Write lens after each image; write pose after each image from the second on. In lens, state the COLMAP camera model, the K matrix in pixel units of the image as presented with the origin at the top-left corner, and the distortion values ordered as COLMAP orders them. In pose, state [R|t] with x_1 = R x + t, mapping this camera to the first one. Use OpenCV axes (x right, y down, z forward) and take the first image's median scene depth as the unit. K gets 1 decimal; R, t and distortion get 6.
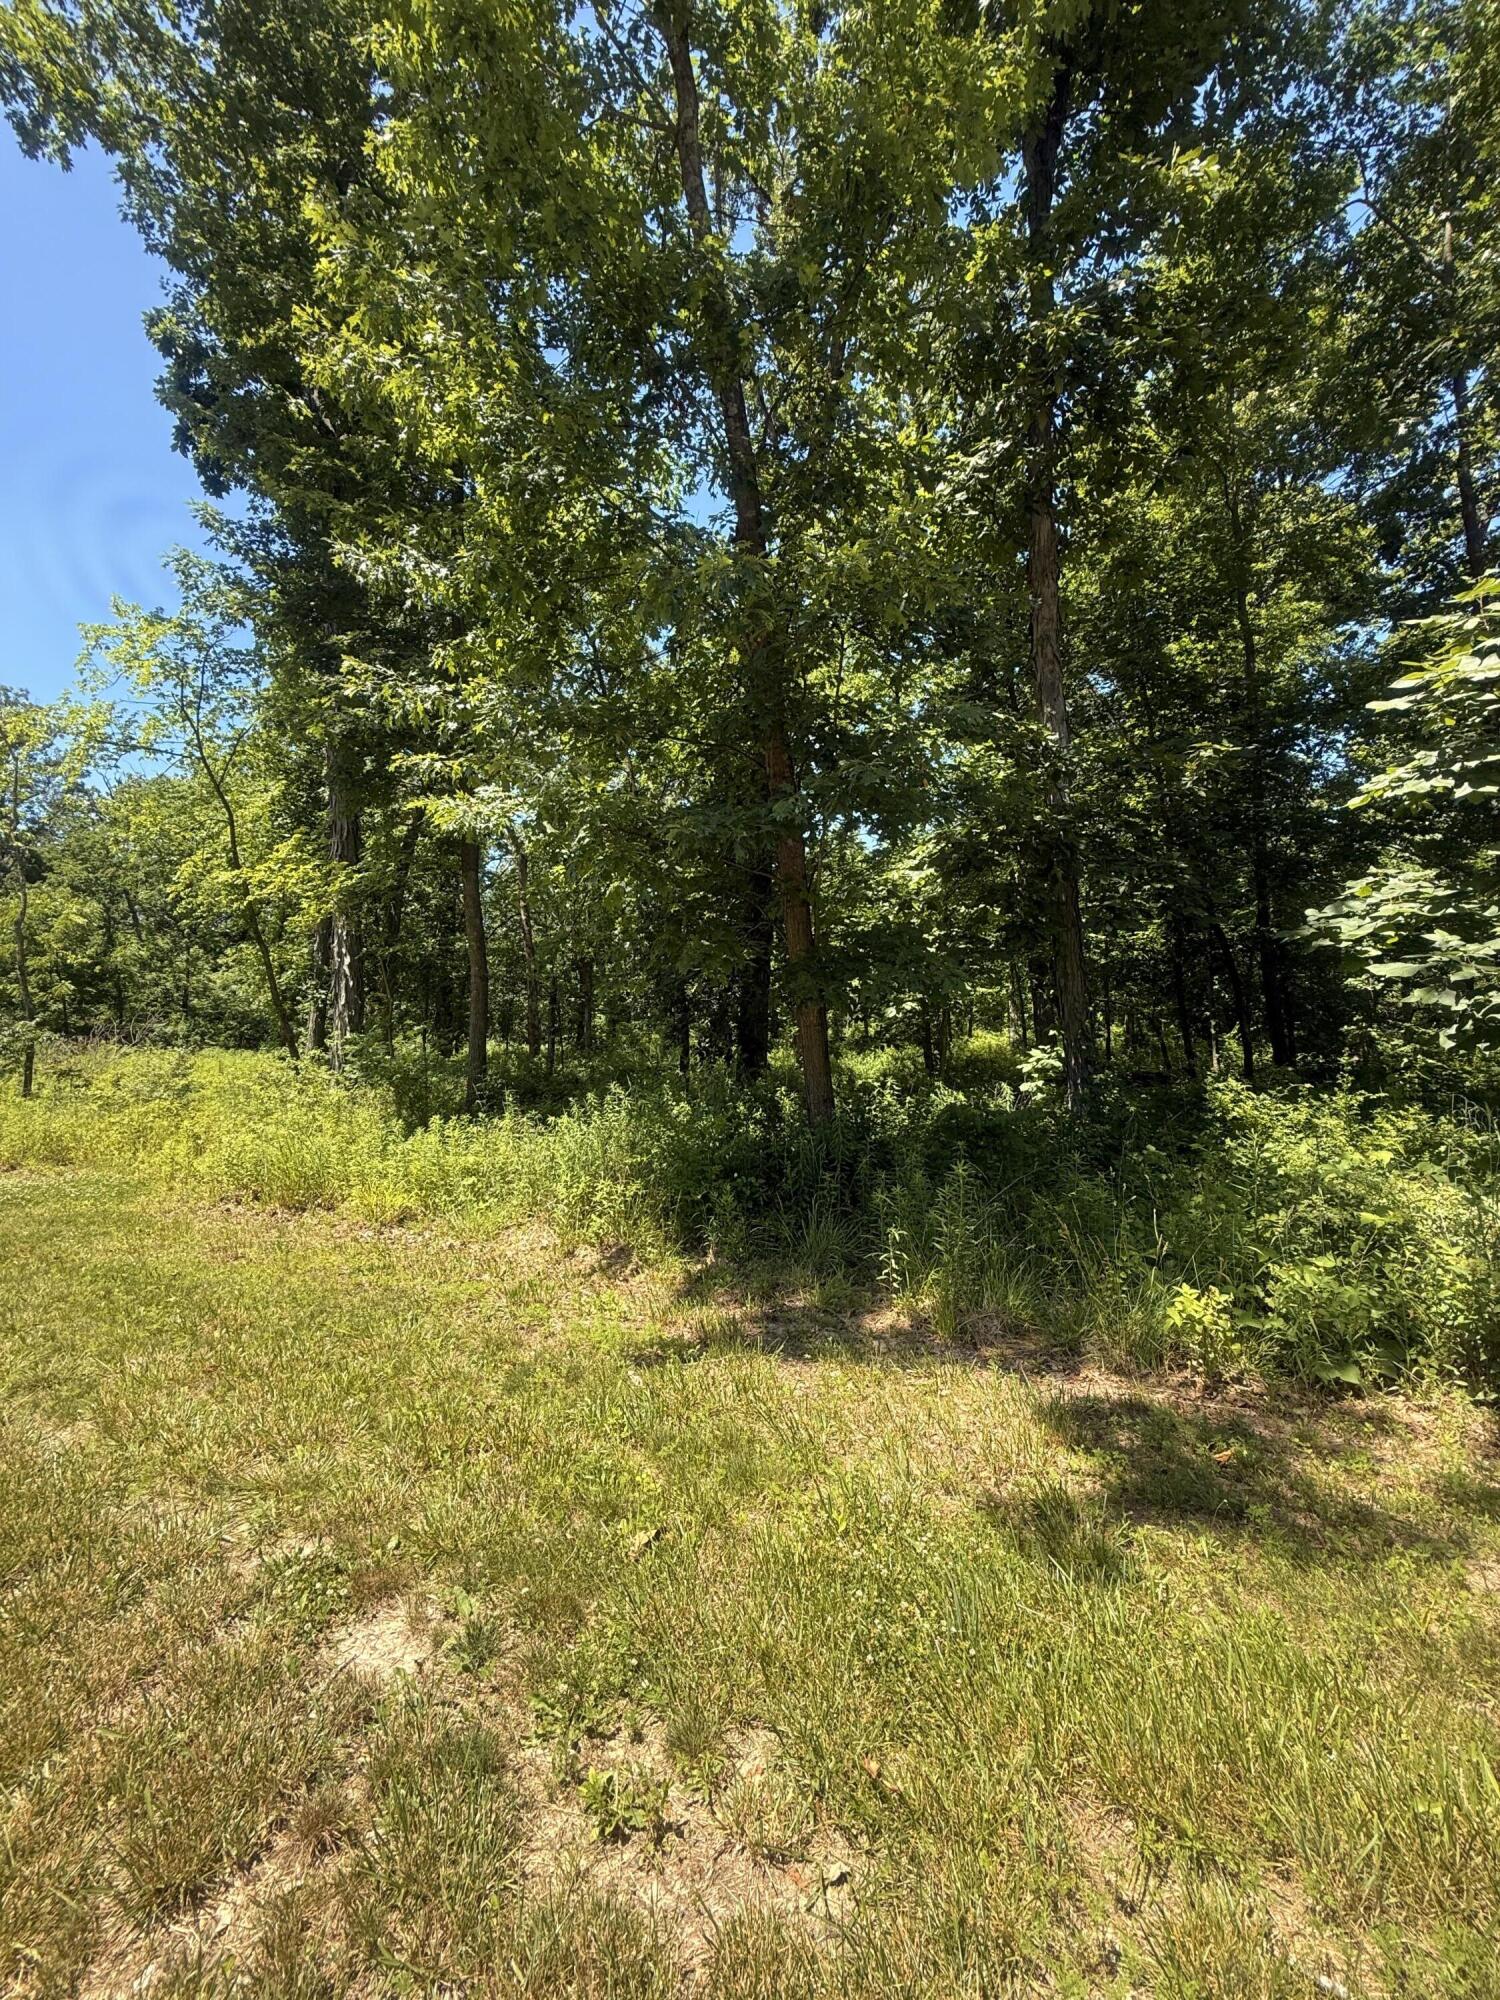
lens RADIAL K [[789.7, 0, 749.9], [0, 789.7, 994.7], [0, 0, 1]] dist [-0.007124, 0.000979]
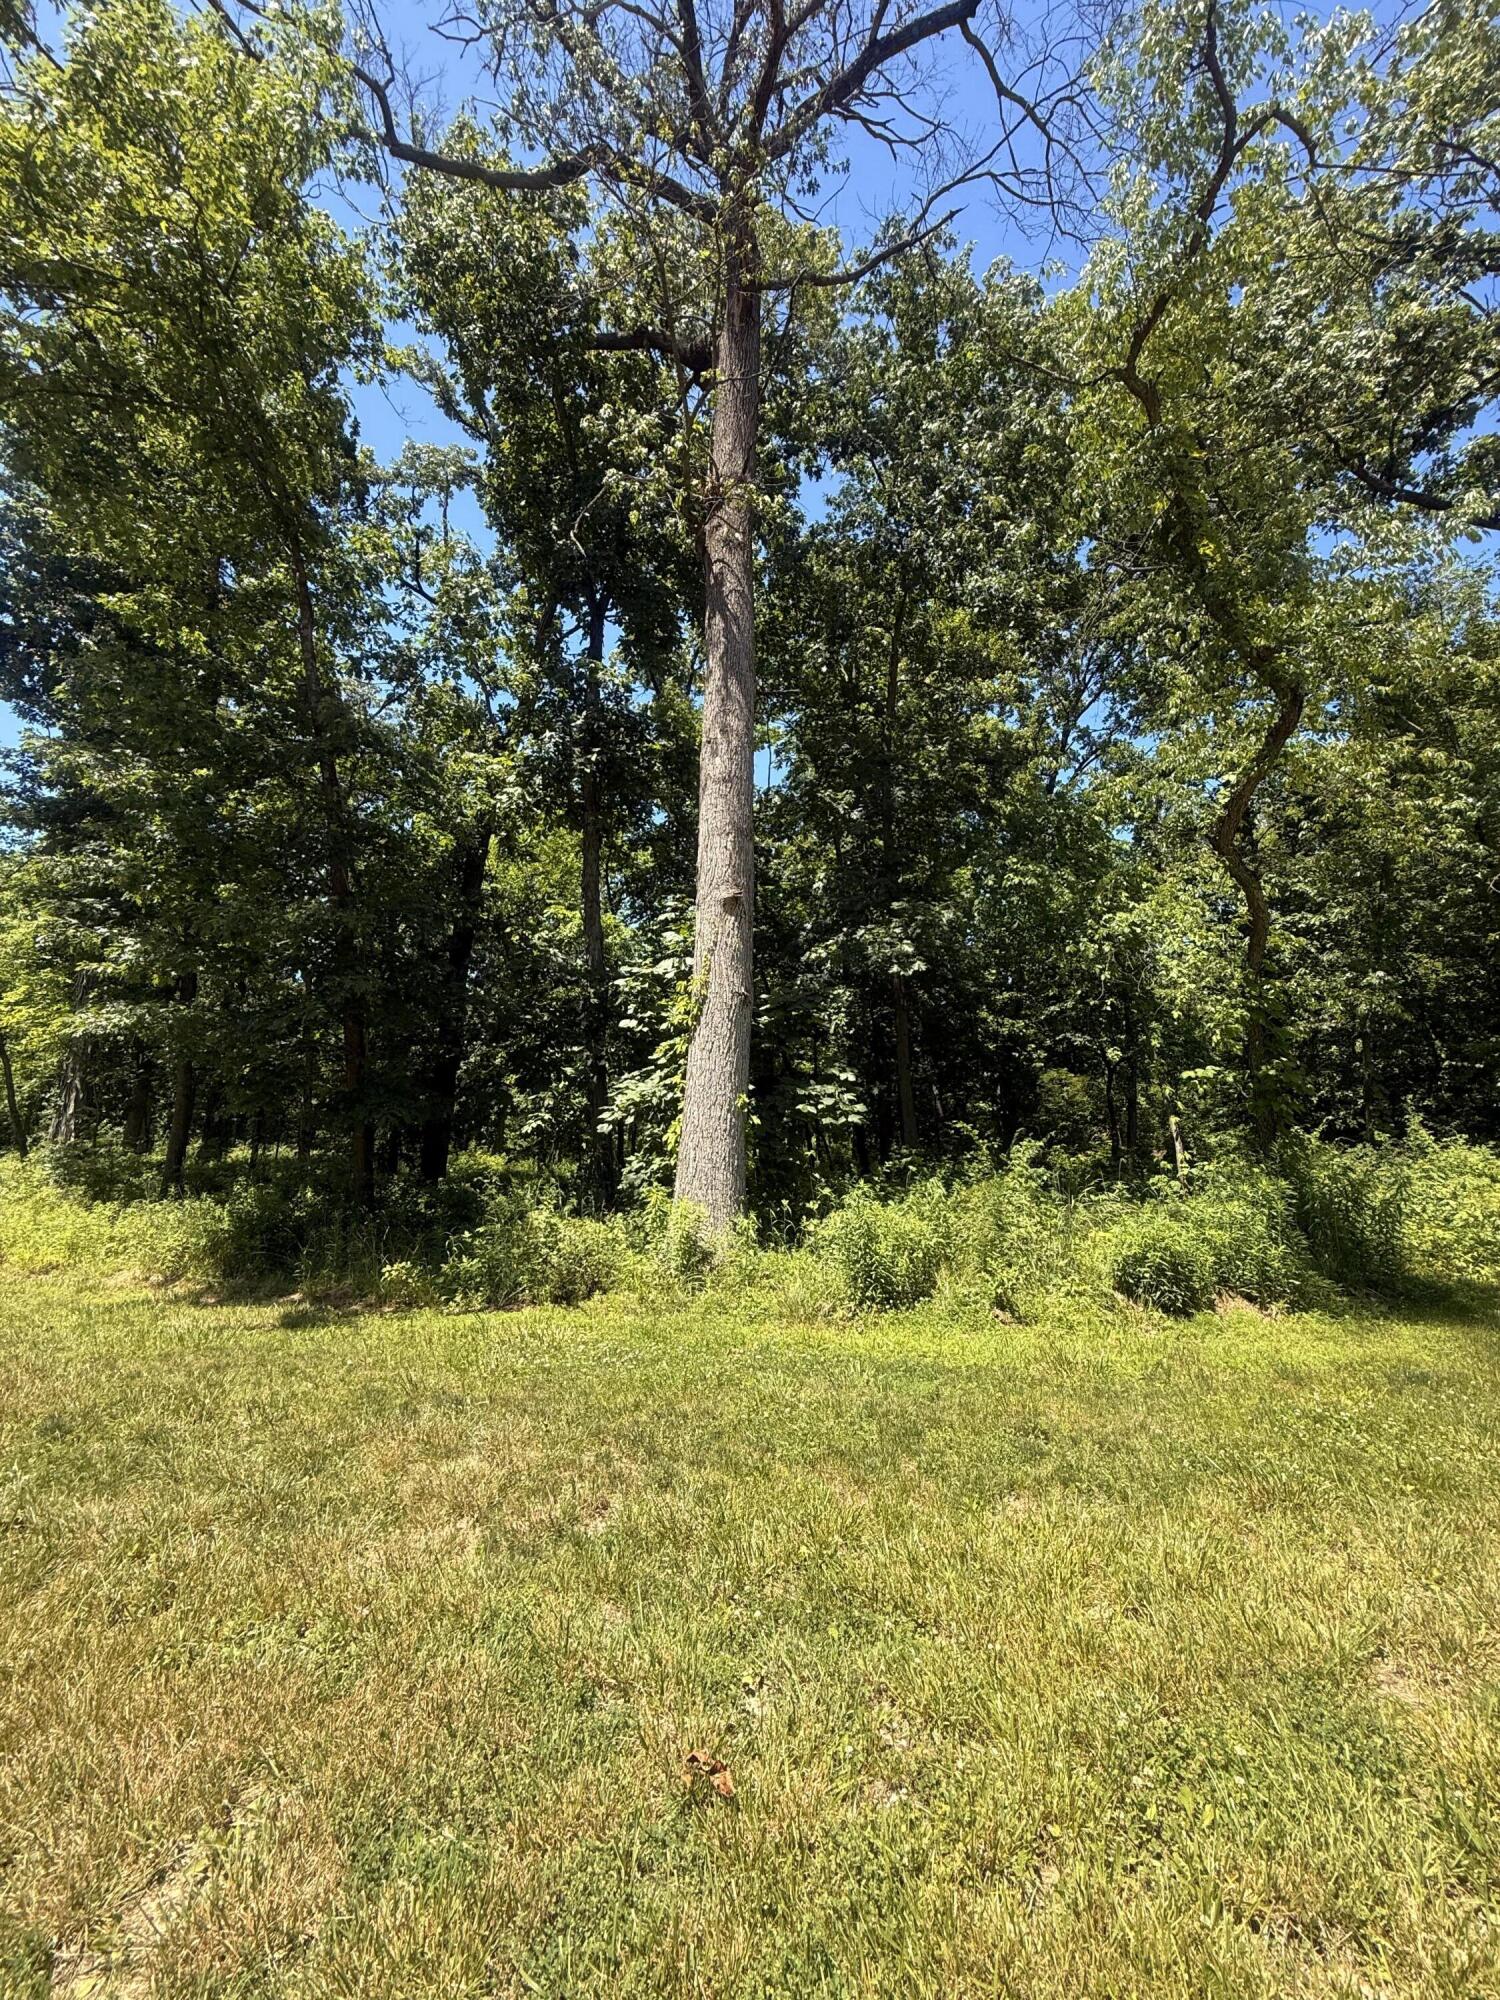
lens RADIAL K [[789.7, 0, 756.7], [0, 789.7, 992.9], [0, 0, 1]] dist [-0.007124, 0.000979]
pose [[0.982809, 0.040245, 0.180185, 0.650399], [-0.015459, 0.990463, -0.136907, -0.052309], [-0.183976, 0.131768, 0.974058, -0.839745]]
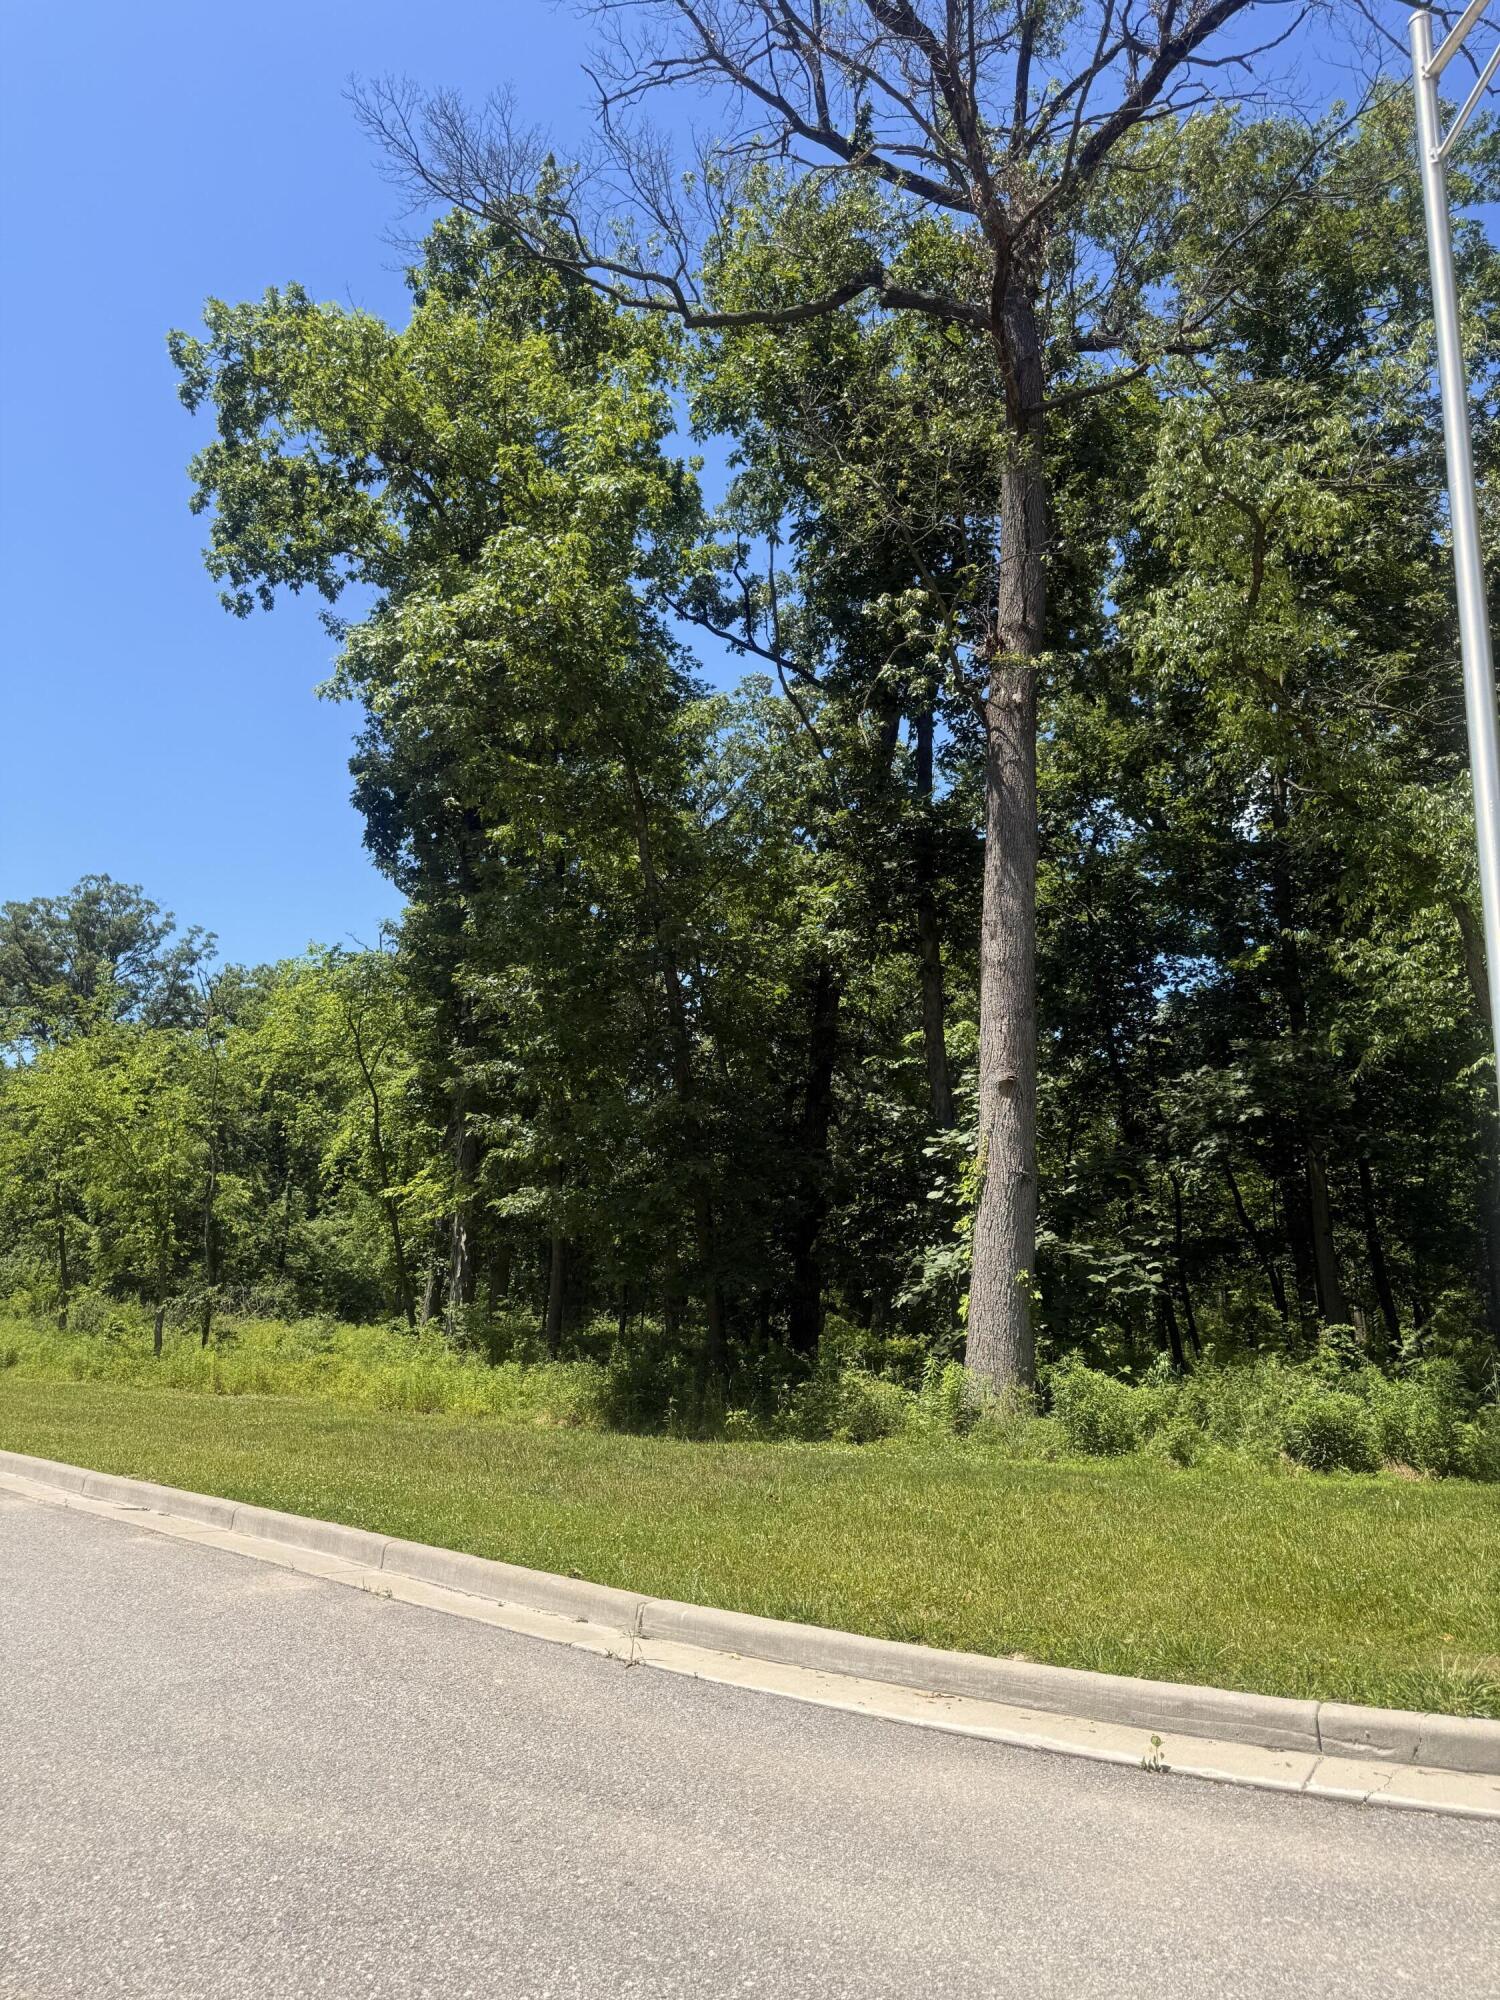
lens RADIAL K [[1381.9, 0, 750.1], [0, 1381.9, 1003.9], [0, 0, 1]] dist [0.067791, -0.000989]
pose [[0.962124, -0.030861, -0.270860, 1.102608], [-0.016289, 0.985288, -0.170122, -0.103804], [0.272126, 0.168090, 0.947467, -2.116436]]
